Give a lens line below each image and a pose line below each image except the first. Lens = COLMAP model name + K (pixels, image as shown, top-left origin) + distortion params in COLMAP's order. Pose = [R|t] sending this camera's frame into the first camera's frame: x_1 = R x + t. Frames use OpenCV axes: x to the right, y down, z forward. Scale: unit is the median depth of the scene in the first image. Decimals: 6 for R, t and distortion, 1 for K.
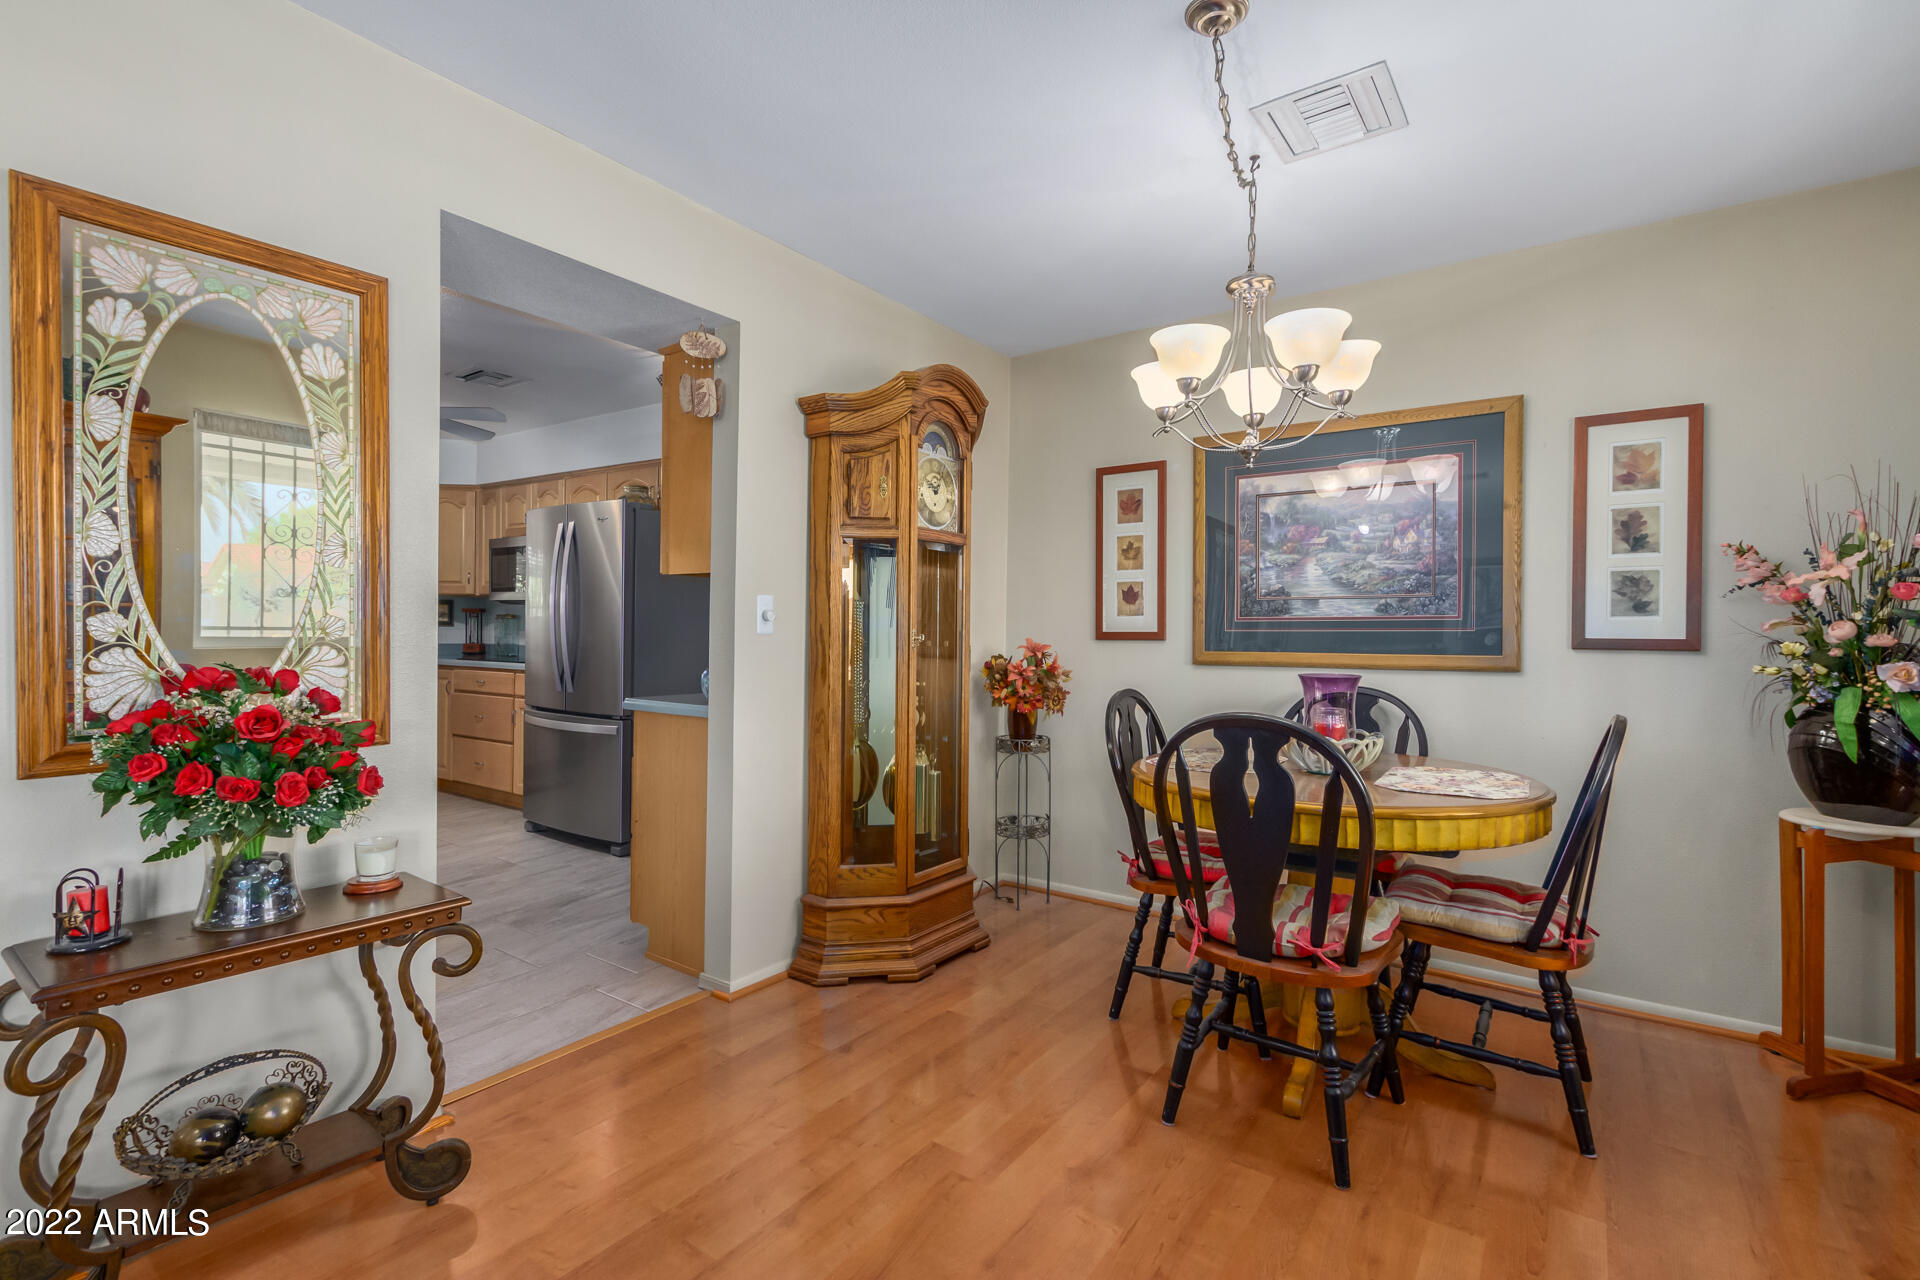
lens RADIAL K [[883.4, 0, 962.5], [0, 883.4, 636.7], [0, 0, 1]] dist [-0.001605, -0.000662]
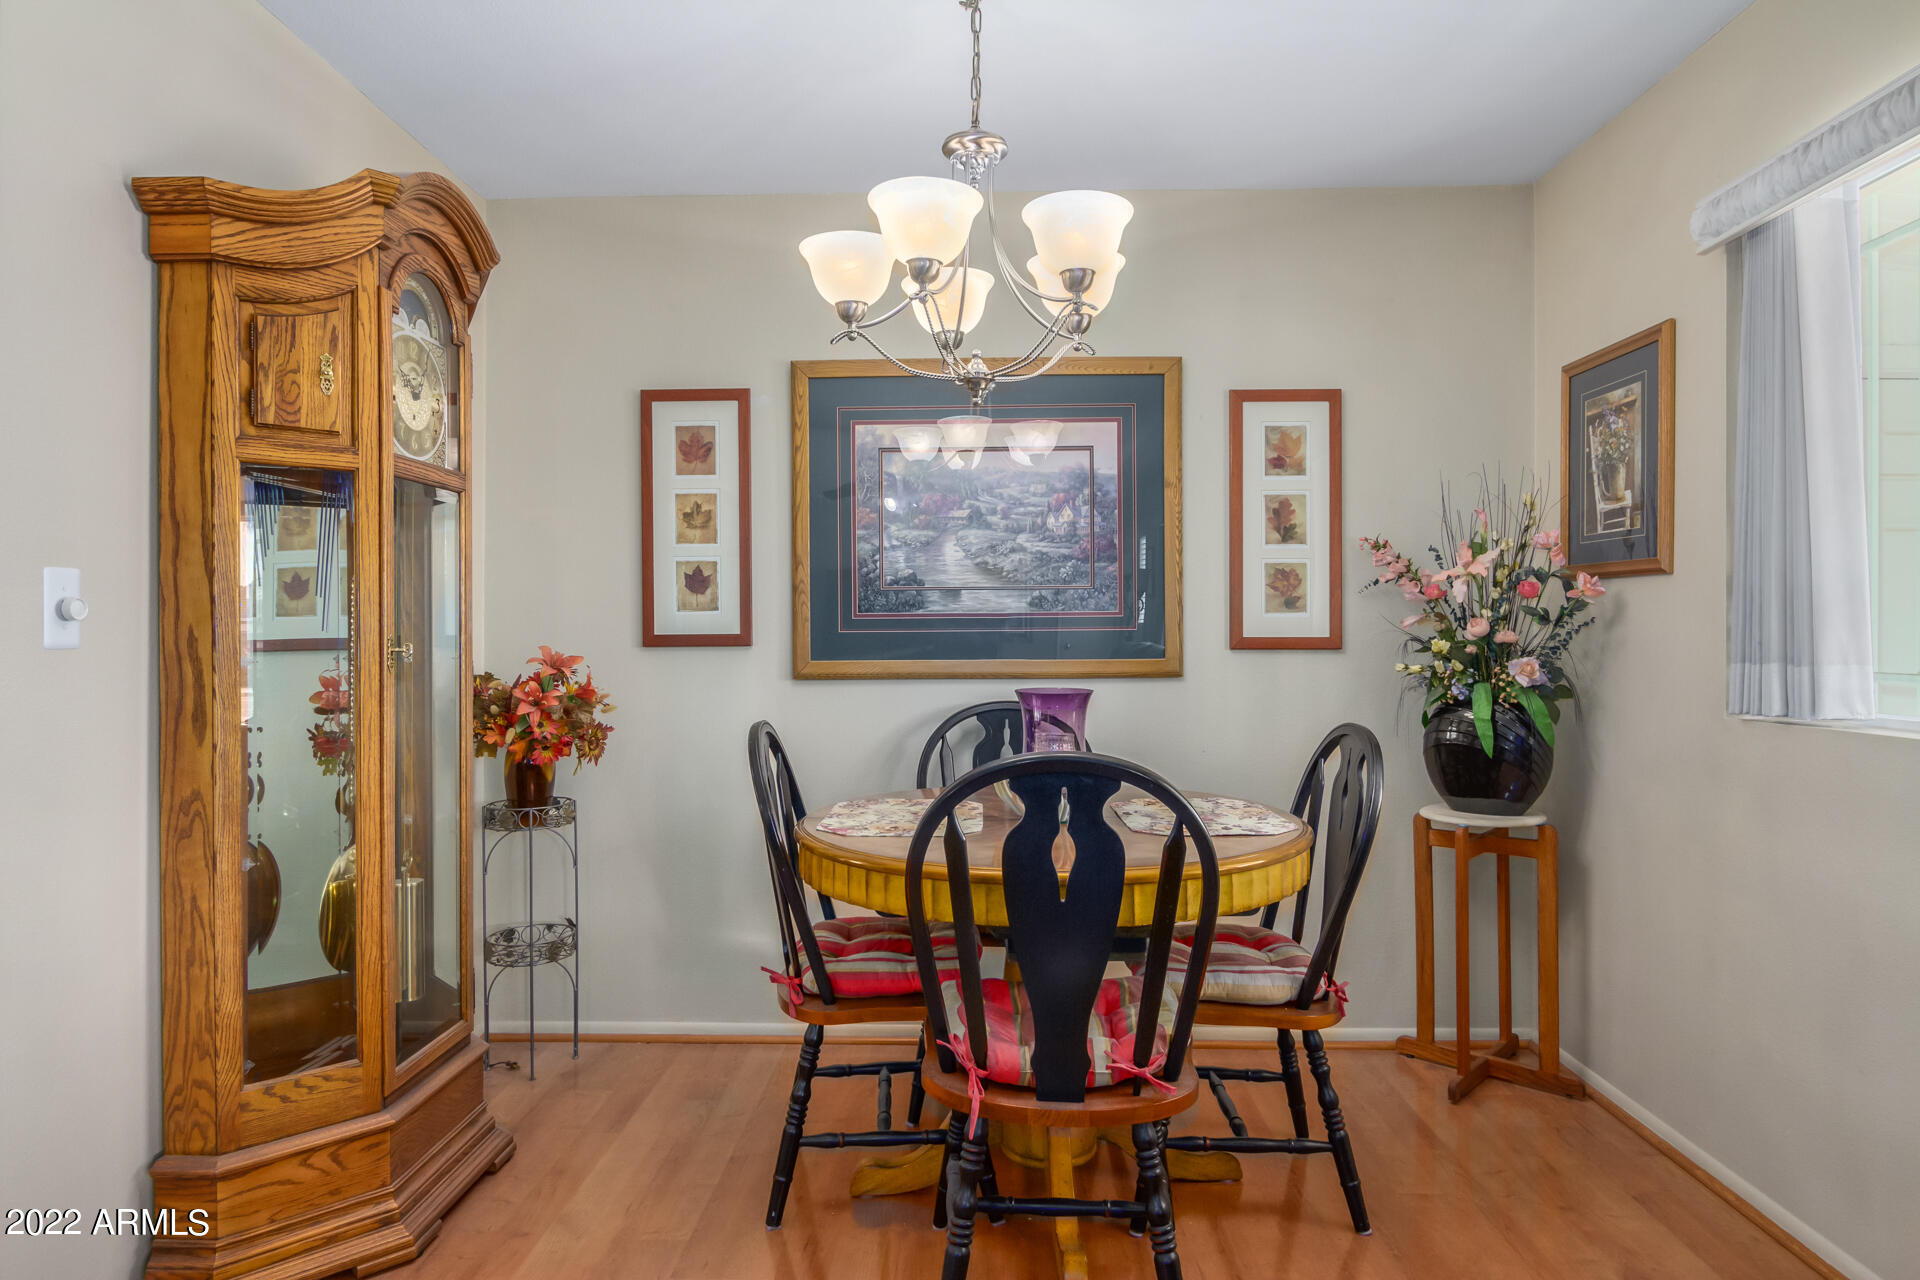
lens RADIAL K [[1111.1, 0, 963.0], [0, 1111.1, 634.9], [0, 0, 1]] dist [-0.004483, -0.000621]
pose [[0.825208, -0.010196, 0.564737, -0.156978], [0.011208, 0.999936, 0.001676, -0.005218], [-0.564718, 0.004946, 0.825269, 0.217624]]
